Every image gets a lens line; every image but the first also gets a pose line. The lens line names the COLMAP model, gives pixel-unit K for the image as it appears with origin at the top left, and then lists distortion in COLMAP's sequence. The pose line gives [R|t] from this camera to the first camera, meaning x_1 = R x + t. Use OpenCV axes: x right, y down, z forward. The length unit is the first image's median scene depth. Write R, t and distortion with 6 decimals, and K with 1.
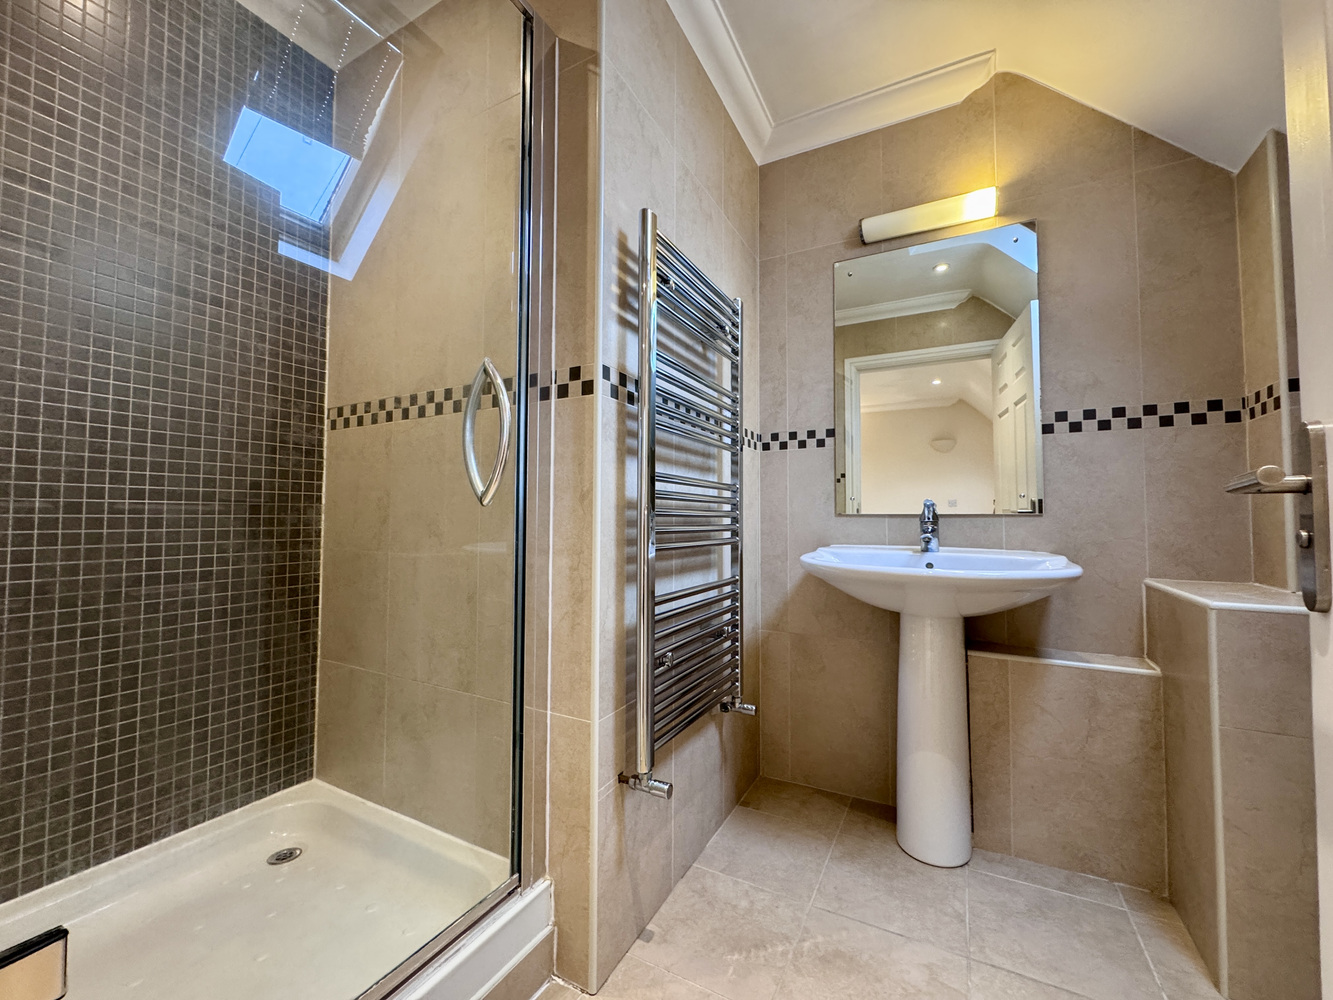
lens RADIAL K [[532.6, 0, 670.3], [0, 532.6, 497.5], [0, 0, 1]] dist [-0.000940, -0.000275]
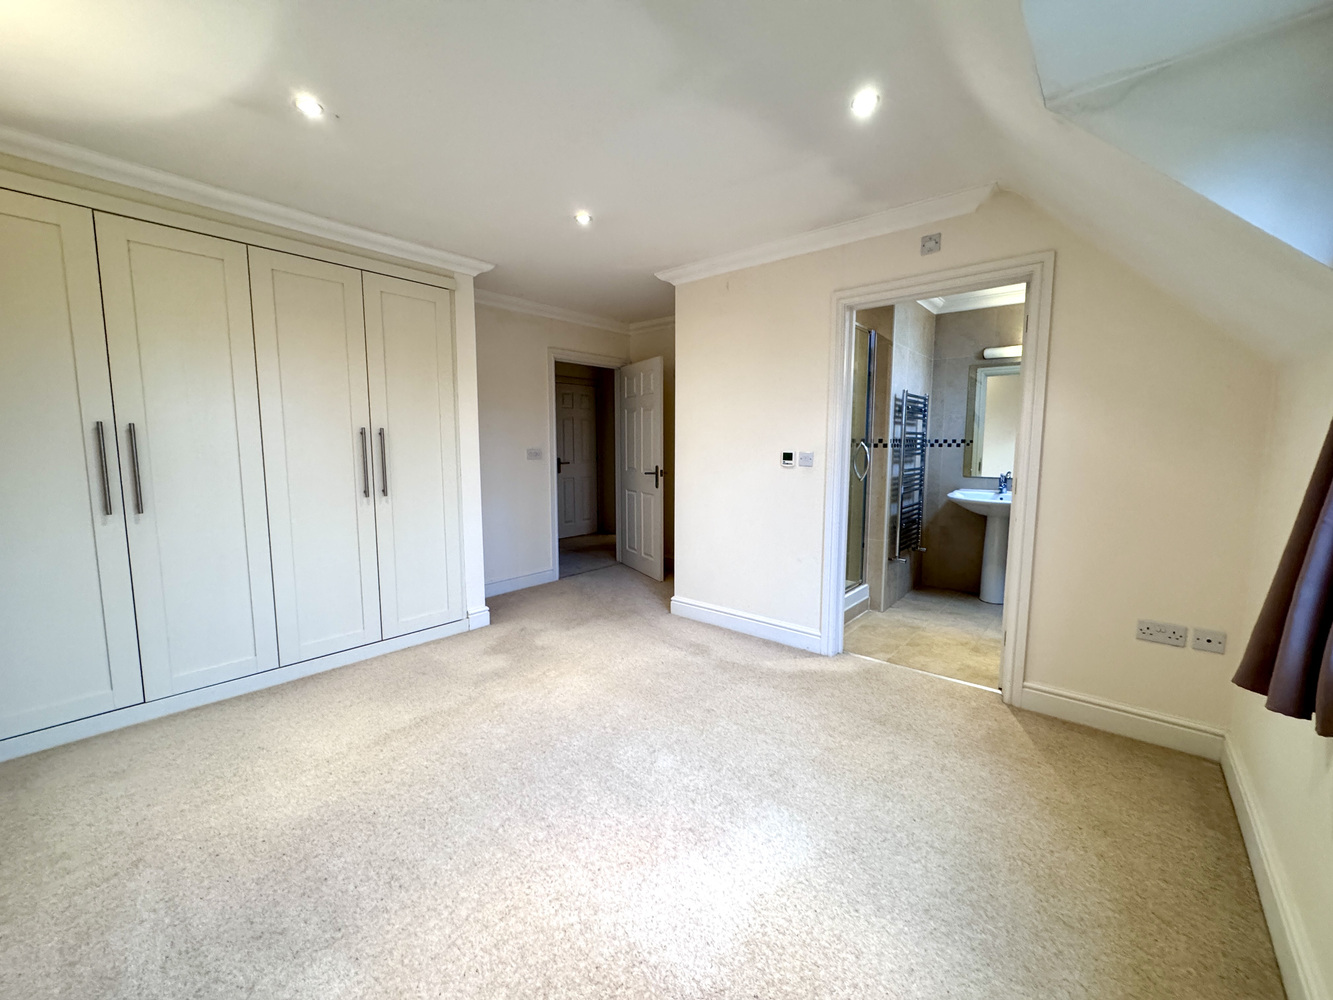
lens RADIAL K [[532.6, 0, 666.6], [0, 532.6, 499.6], [0, 0, 1]] dist [-0.000940, -0.000275]
pose [[0.978154, 0.018271, -0.207077, -0.616049], [0.012486, 0.989168, 0.146254, -0.288674], [0.207506, -0.145645, 0.967331, -1.995588]]
